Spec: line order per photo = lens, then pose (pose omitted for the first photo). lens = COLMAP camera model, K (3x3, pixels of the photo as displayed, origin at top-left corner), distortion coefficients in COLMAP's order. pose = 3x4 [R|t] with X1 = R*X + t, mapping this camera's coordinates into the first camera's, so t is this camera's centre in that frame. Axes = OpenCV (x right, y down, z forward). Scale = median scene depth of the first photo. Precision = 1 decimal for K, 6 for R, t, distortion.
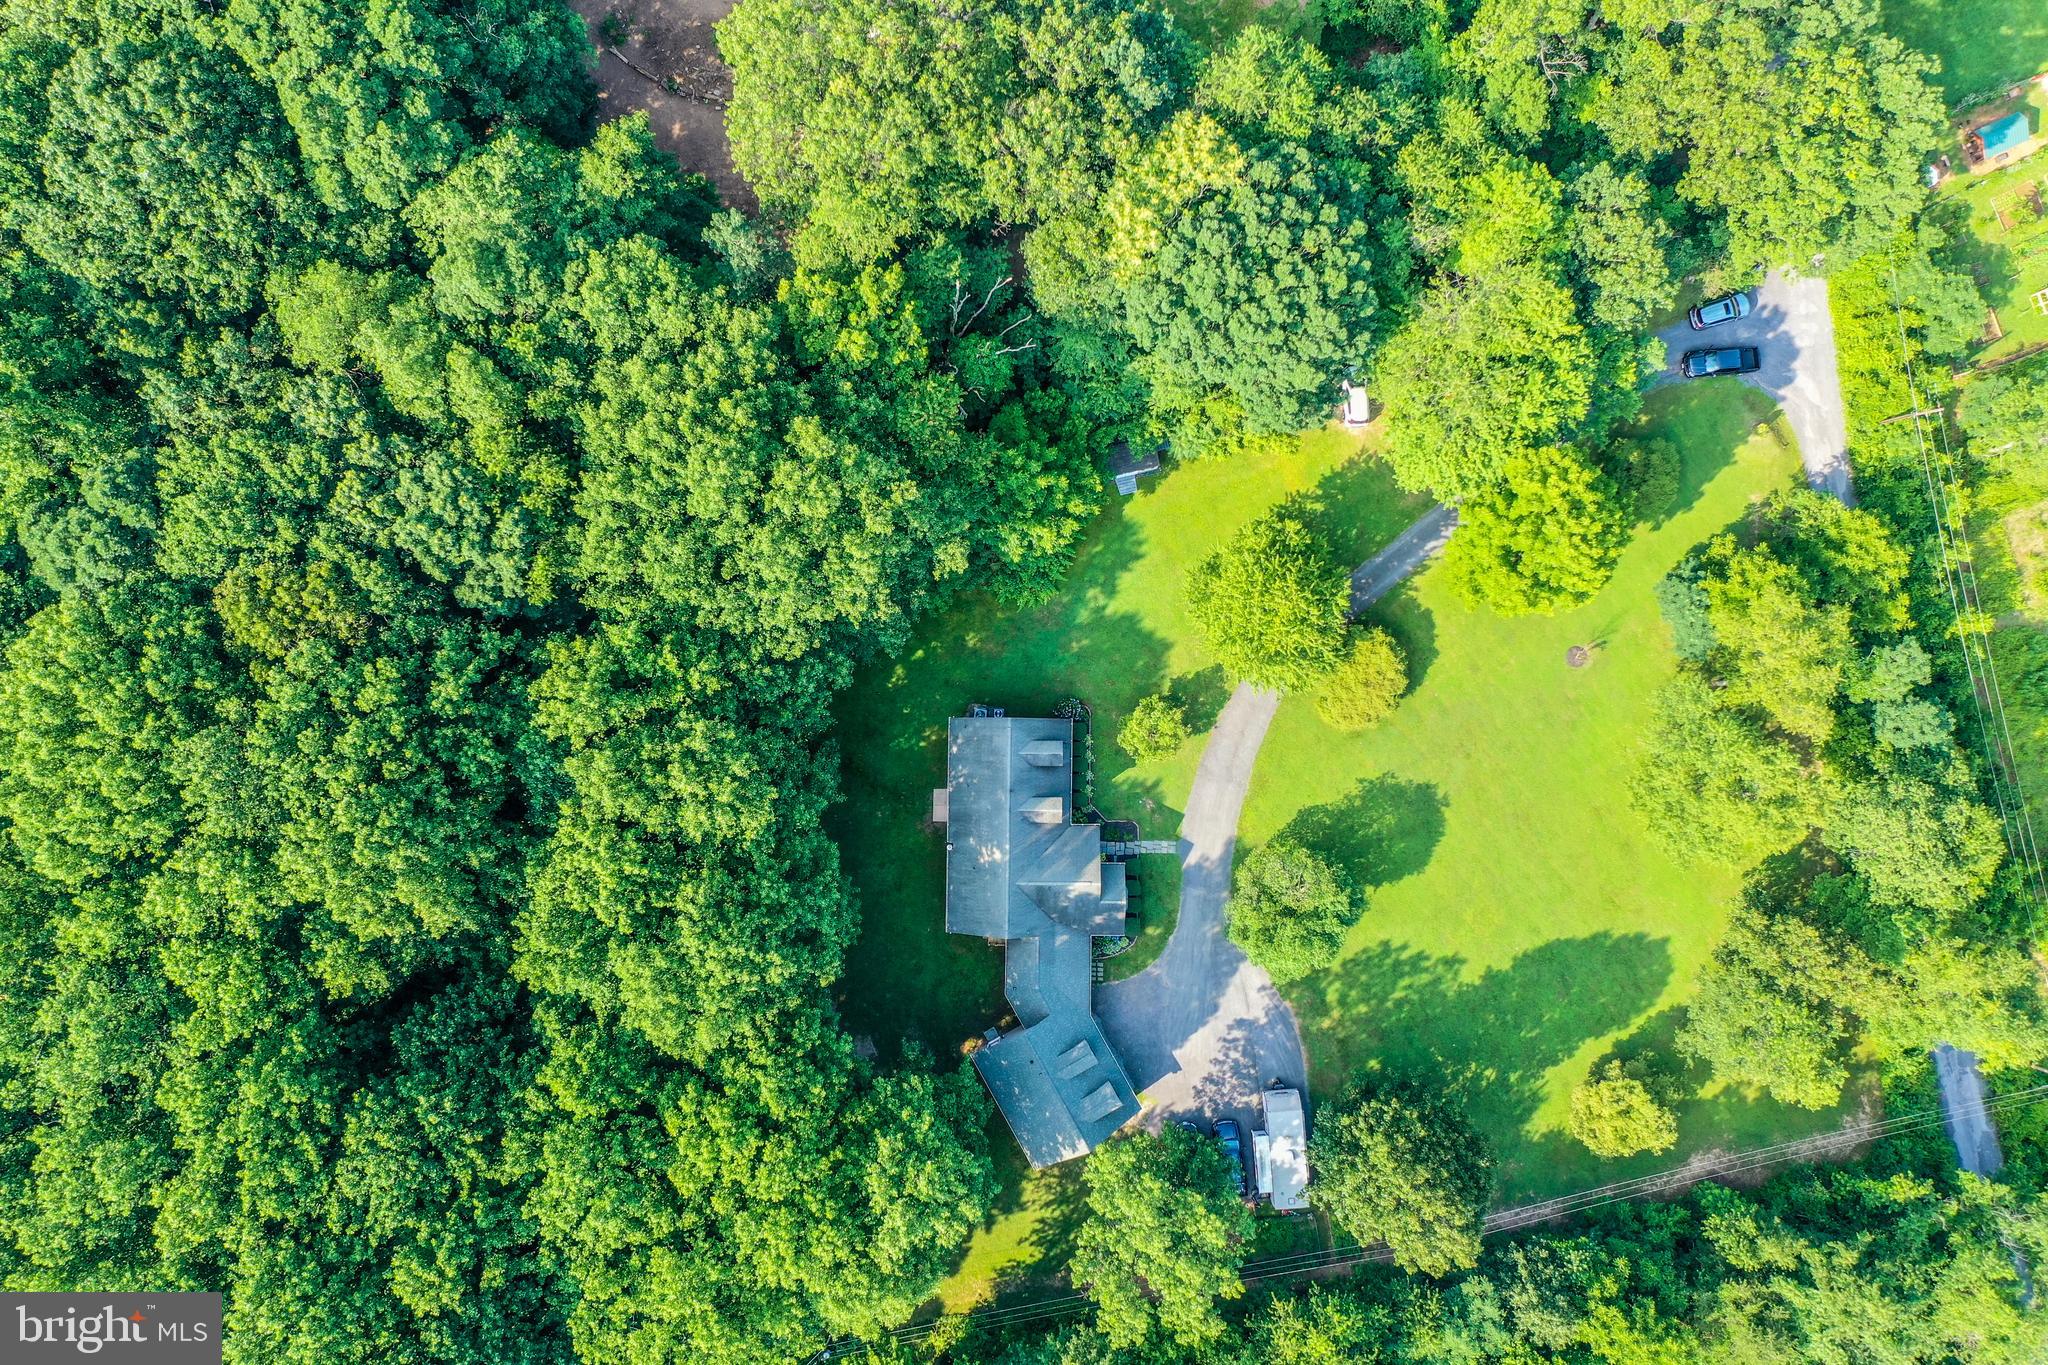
lens RADIAL K [[1617.0, 0, 1027.6], [0, 1617.0, 683.8], [0, 0, 1]] dist [0.012416, -0.000148]
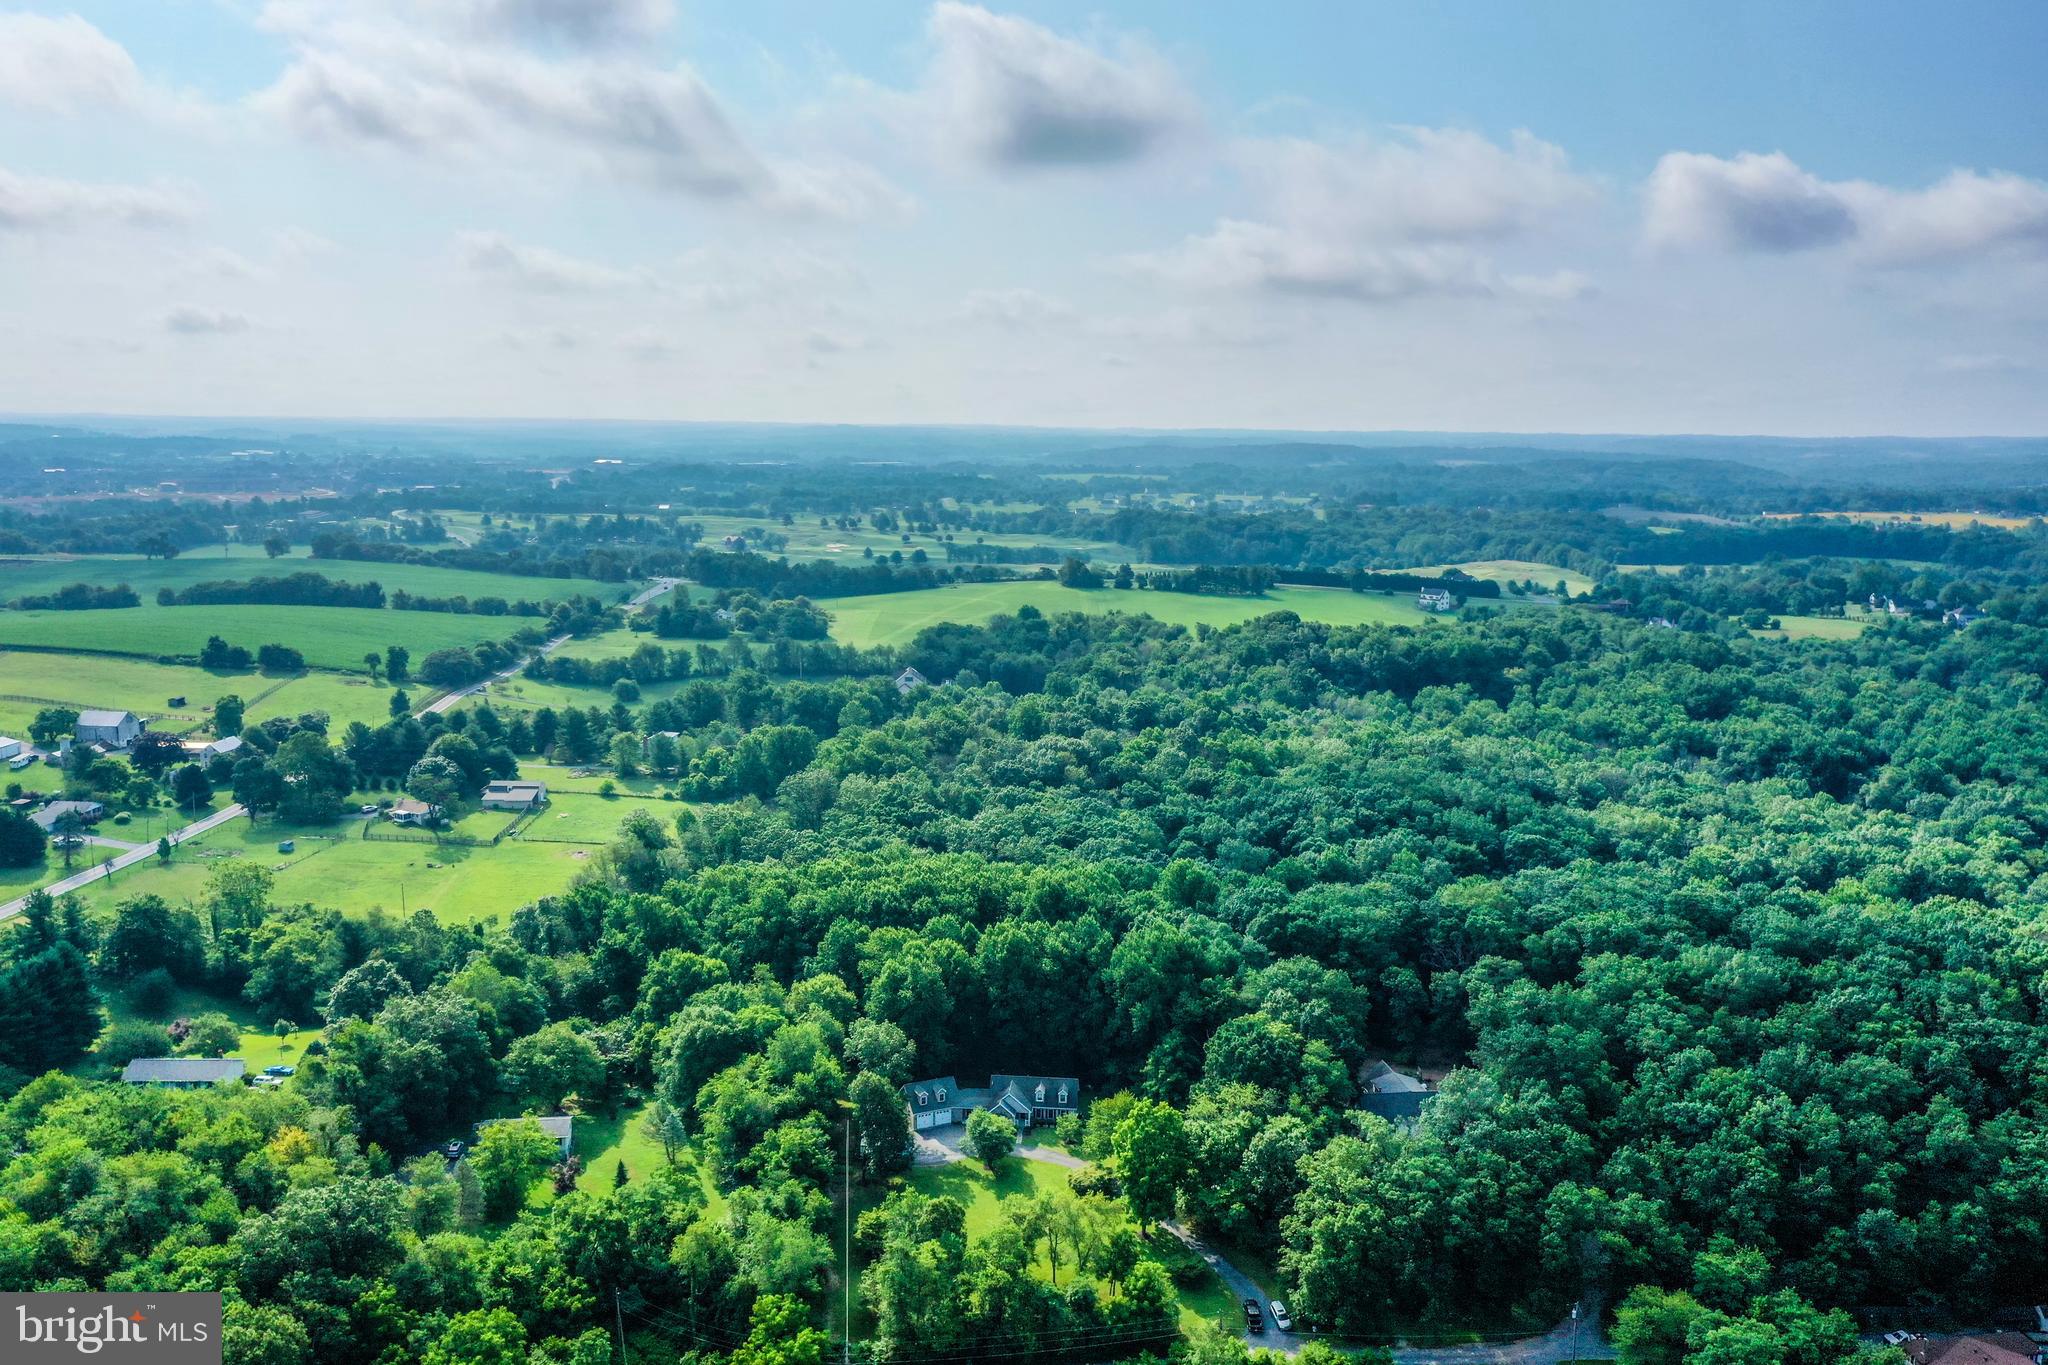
lens RADIAL K [[1616.3, 0, 1024.9], [0, 1616.3, 678.7], [0, 0, 1]] dist [0.013224, -0.000262]
pose [[-0.076837, 0.158537, -0.984359, 2.247893], [-0.996358, 0.024403, 0.081704, -0.111088], [0.036975, 0.987051, 0.156085, -0.002280]]
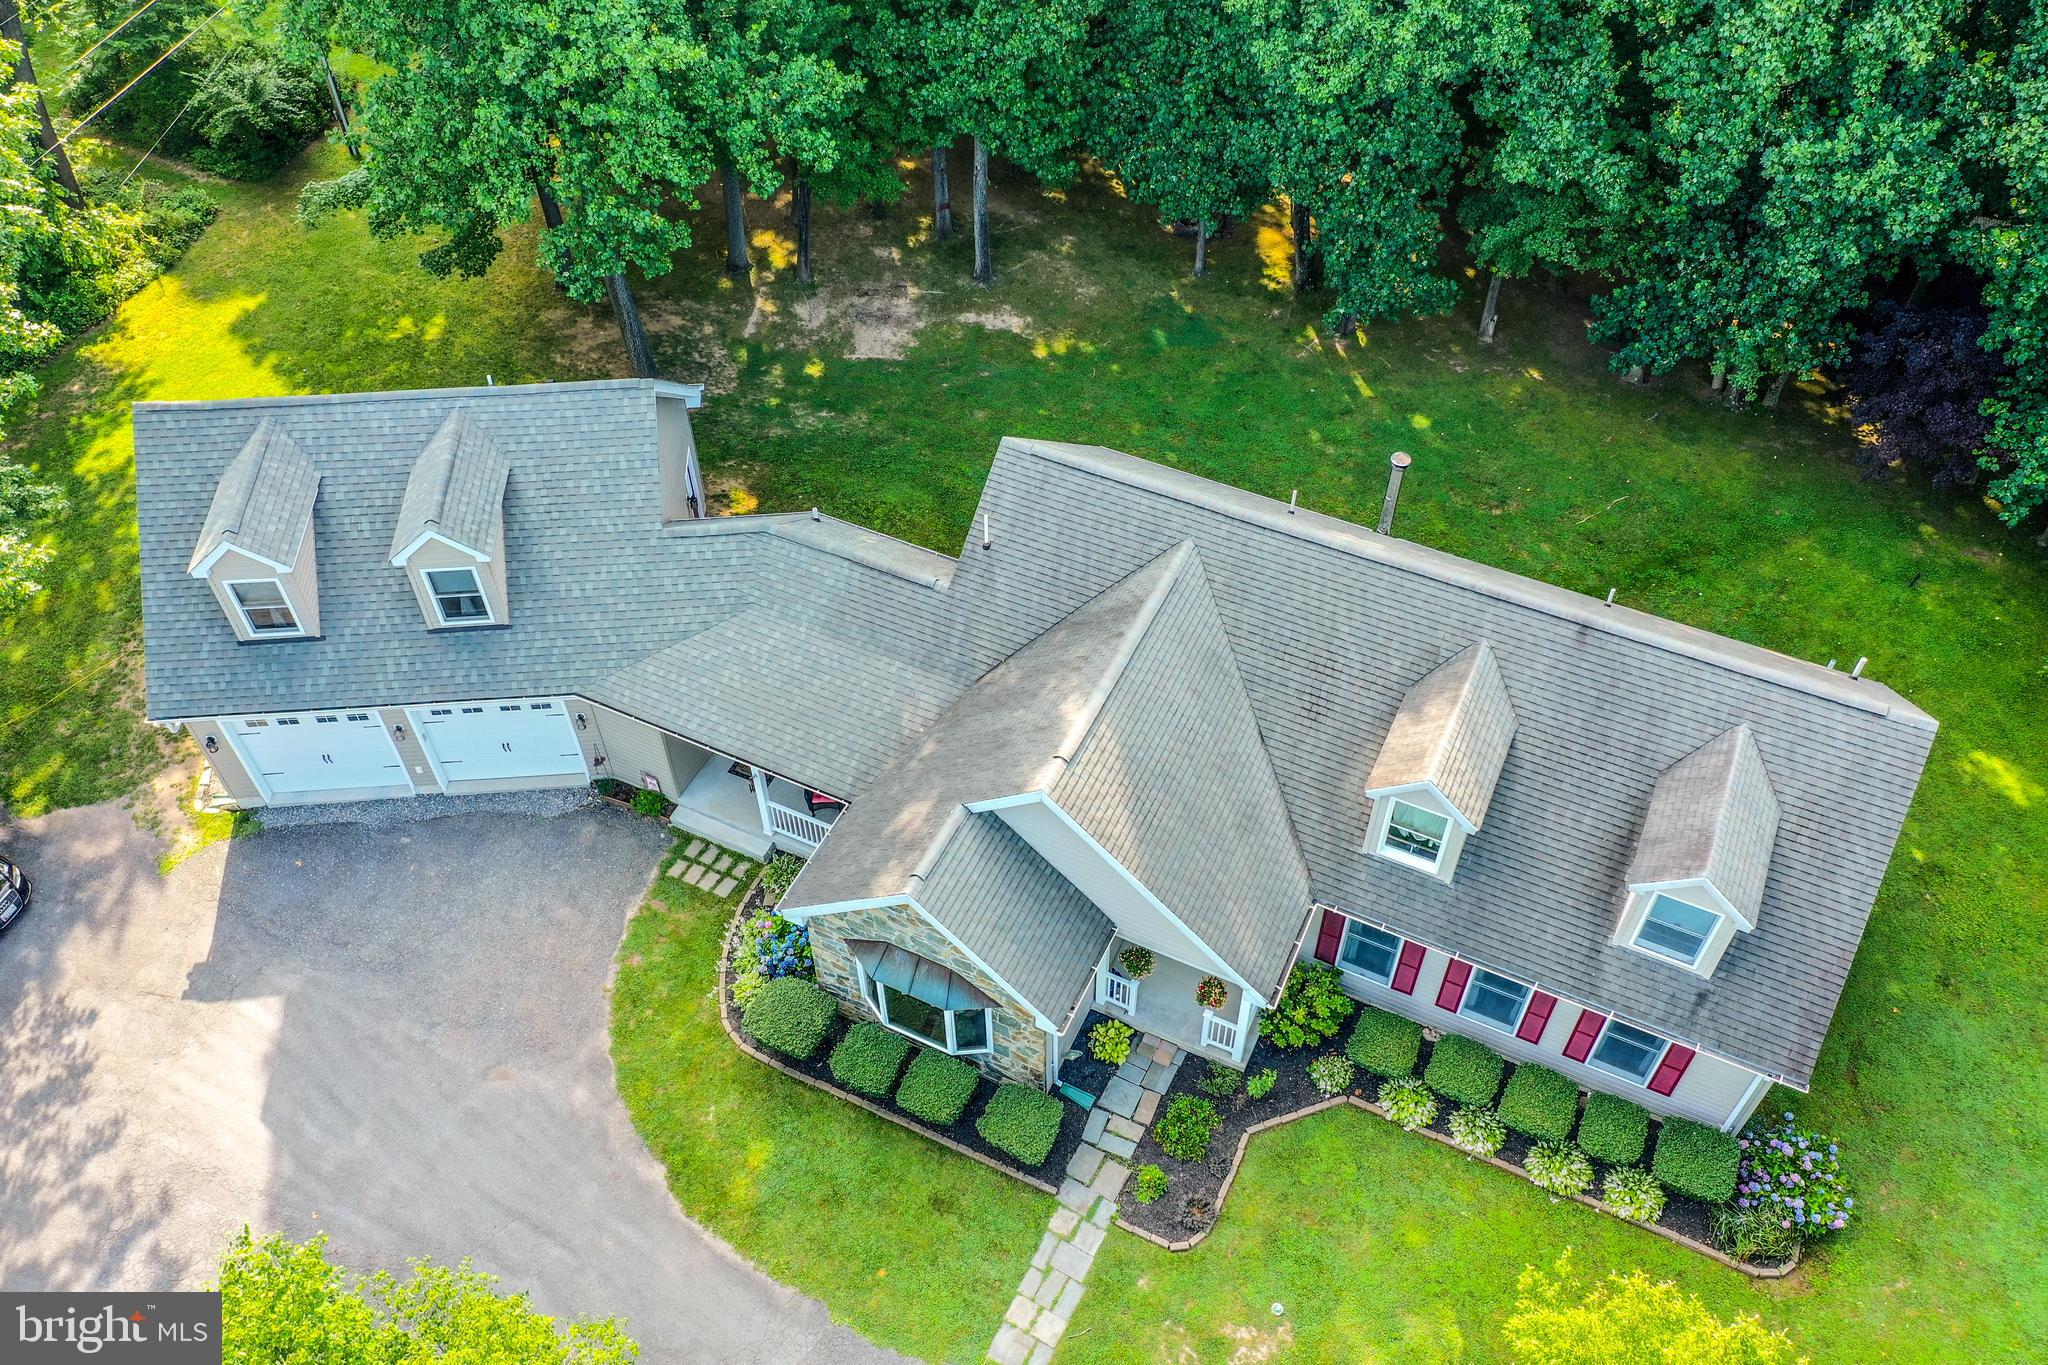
lens RADIAL K [[1623.0, 0, 1025.0], [0, 1623.0, 680.7], [0, 0, 1]] dist [0.015238, 0.001956]
pose [[-0.424150, 0.685059, -0.592276, 0.153155], [-0.903971, -0.281181, 0.322138, 0.058669], [0.054147, 0.672035, 0.738537, 0.795722]]
